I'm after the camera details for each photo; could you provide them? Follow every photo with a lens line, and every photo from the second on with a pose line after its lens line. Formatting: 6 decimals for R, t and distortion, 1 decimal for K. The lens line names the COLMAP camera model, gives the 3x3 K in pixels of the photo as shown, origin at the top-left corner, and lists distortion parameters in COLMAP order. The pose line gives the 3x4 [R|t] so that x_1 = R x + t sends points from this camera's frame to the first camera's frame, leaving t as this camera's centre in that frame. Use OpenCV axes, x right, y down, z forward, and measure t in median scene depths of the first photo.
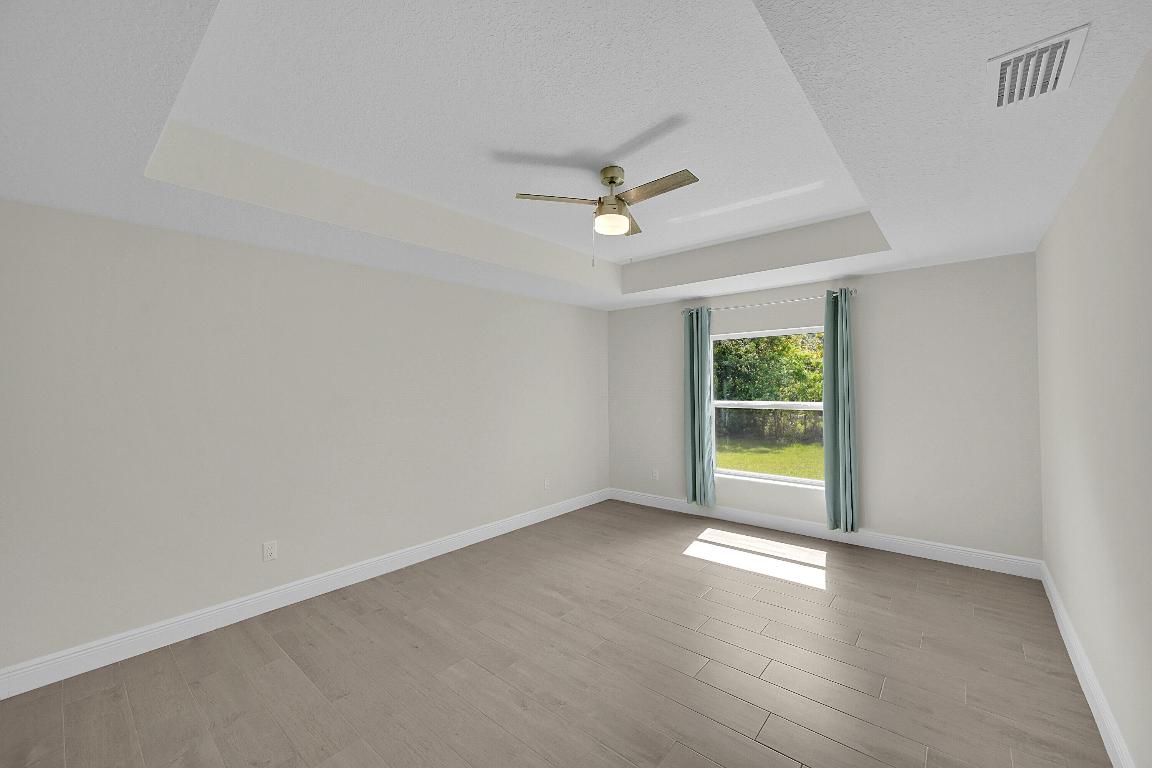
lens RADIAL K [[452.7, 0, 578.8], [0, 452.7, 381.5], [0, 0, 1]] dist [0.001836, 0.000146]
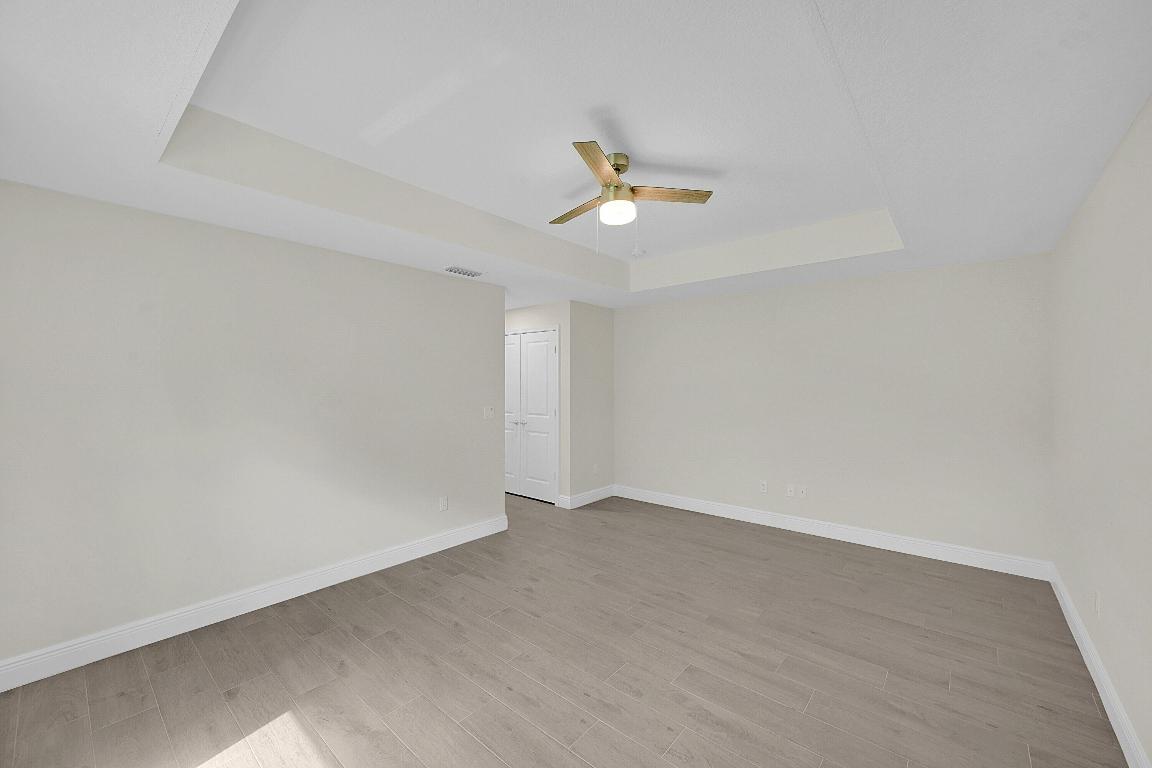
lens RADIAL K [[452.7, 0, 578.8], [0, 452.7, 381.5], [0, 0, 1]] dist [0.001836, 0.000146]
pose [[-0.999898, 0.014297, -0.000236, 0.103861], [0.014298, 0.999862, -0.008446, 0.010864], [0.000115, -0.008448, -0.999964, 1.268713]]
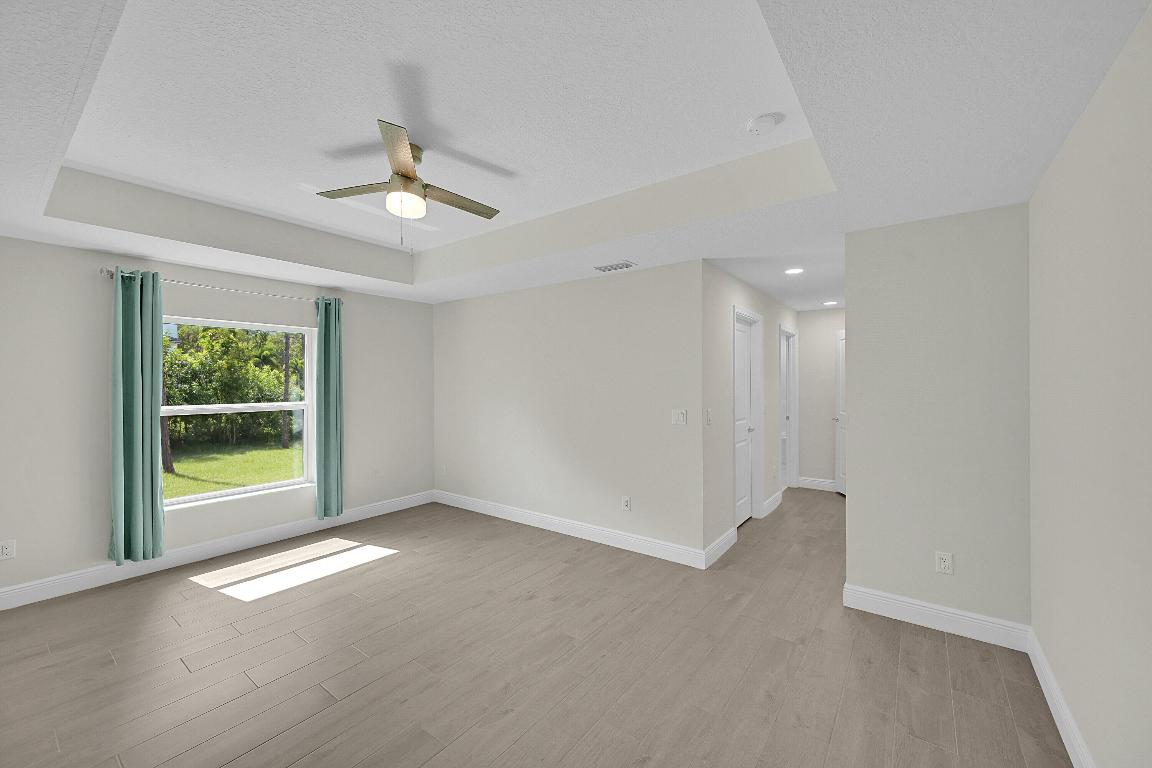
lens RADIAL K [[452.7, 0, 578.8], [0, 452.7, 381.5], [0, 0, 1]] dist [0.001836, 0.000146]
pose [[-0.070317, 0.014896, 0.997413, -0.558253], [-0.001132, 0.999887, -0.015013, 0.015411], [-0.997524, -0.002185, -0.070292, 0.465932]]
